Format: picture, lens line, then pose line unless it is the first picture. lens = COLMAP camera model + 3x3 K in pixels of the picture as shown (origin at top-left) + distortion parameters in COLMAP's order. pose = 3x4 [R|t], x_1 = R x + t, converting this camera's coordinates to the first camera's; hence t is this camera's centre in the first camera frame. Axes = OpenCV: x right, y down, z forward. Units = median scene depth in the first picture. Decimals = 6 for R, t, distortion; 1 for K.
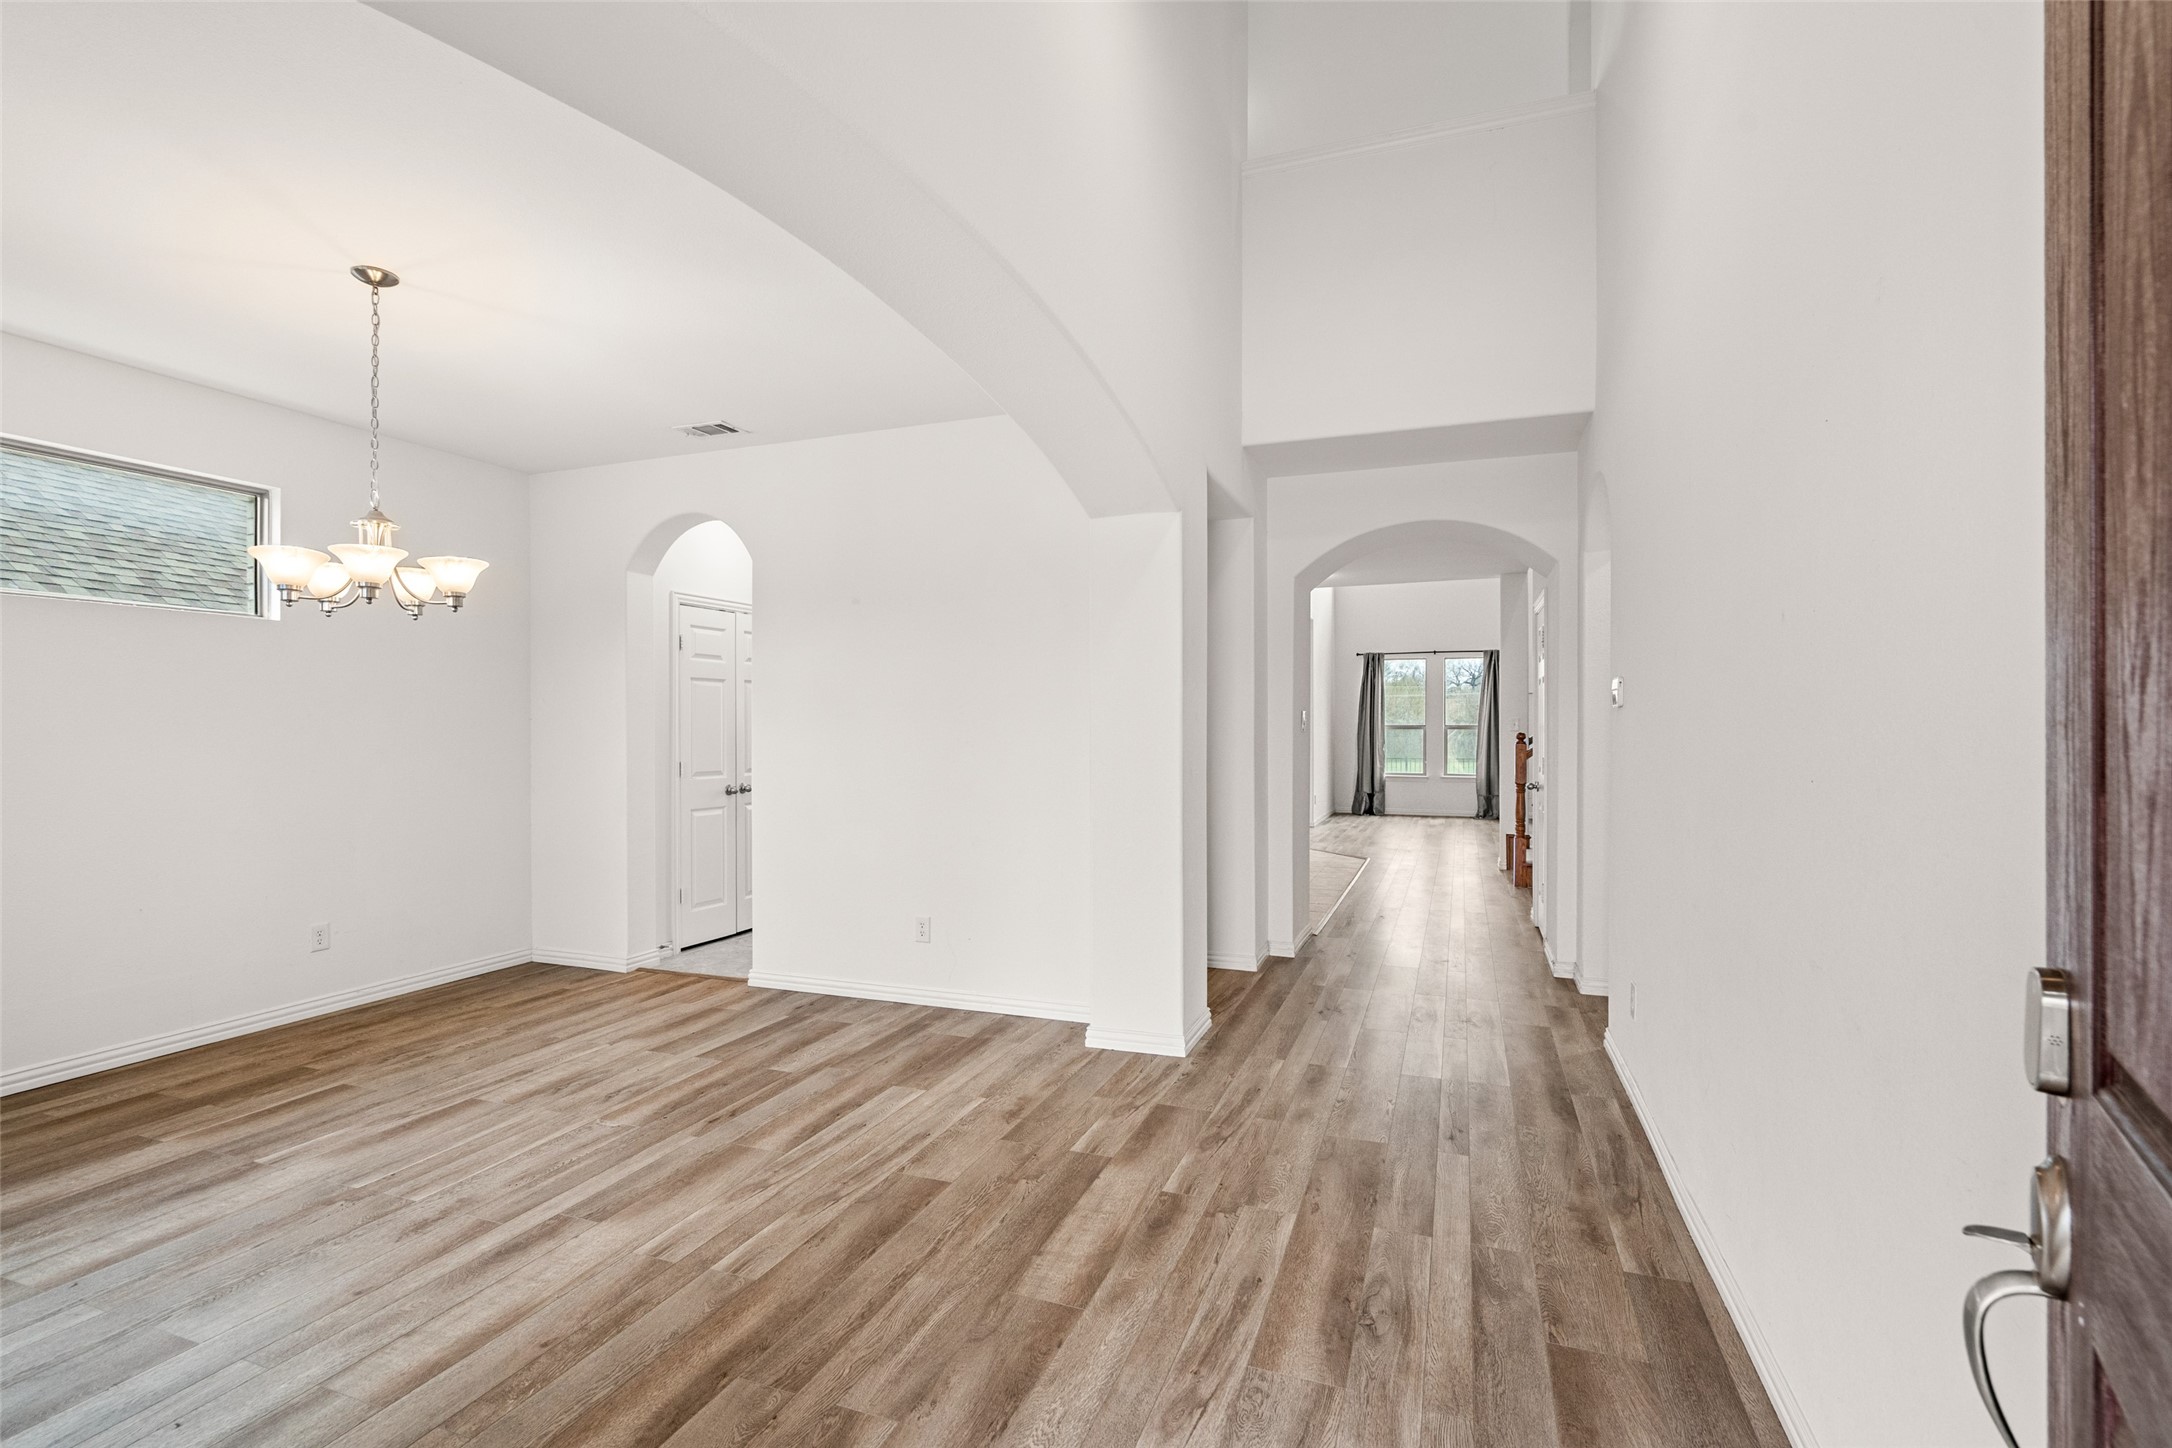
lens RADIAL K [[1029.4, 0, 1125.8], [0, 1029.4, 722.8], [0, 0, 1]] dist [-0.000422, -0.000121]
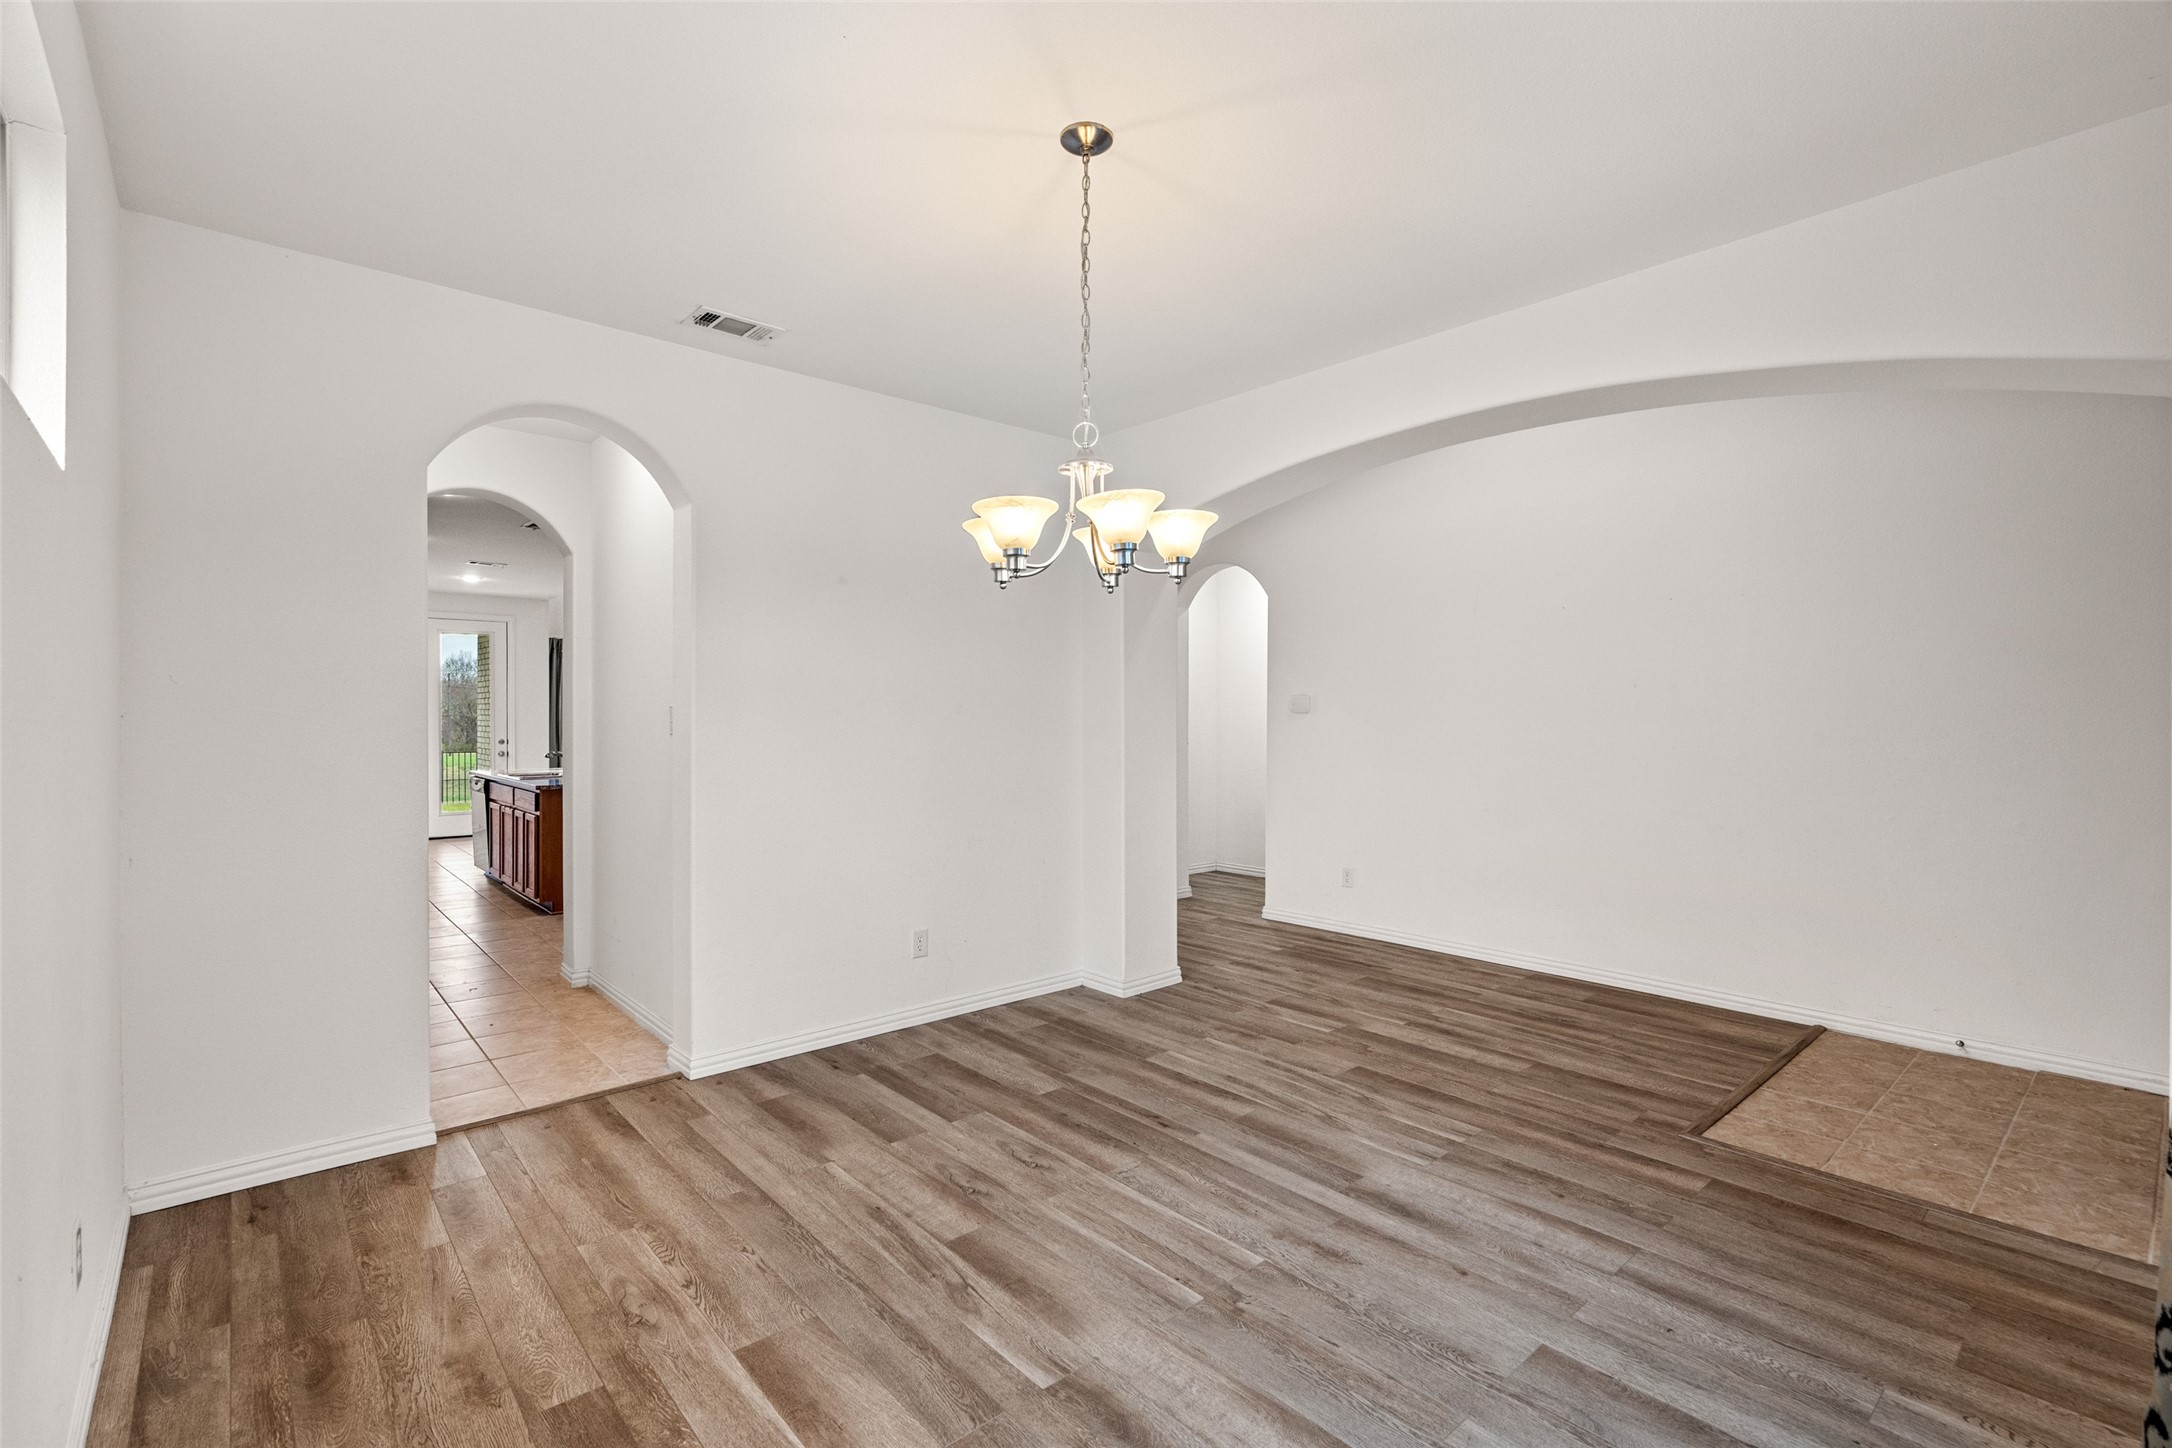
lens RADIAL K [[978.0, 0, 1088.4], [0, 978.0, 722.3], [0, 0, 1]] dist [-0.001176, 0.000447]
pose [[0.461279, -0.006138, 0.887234, -1.334609], [-0.006480, 0.999926, 0.010287, -0.023394], [-0.887232, -0.010495, 0.461205, 0.641914]]
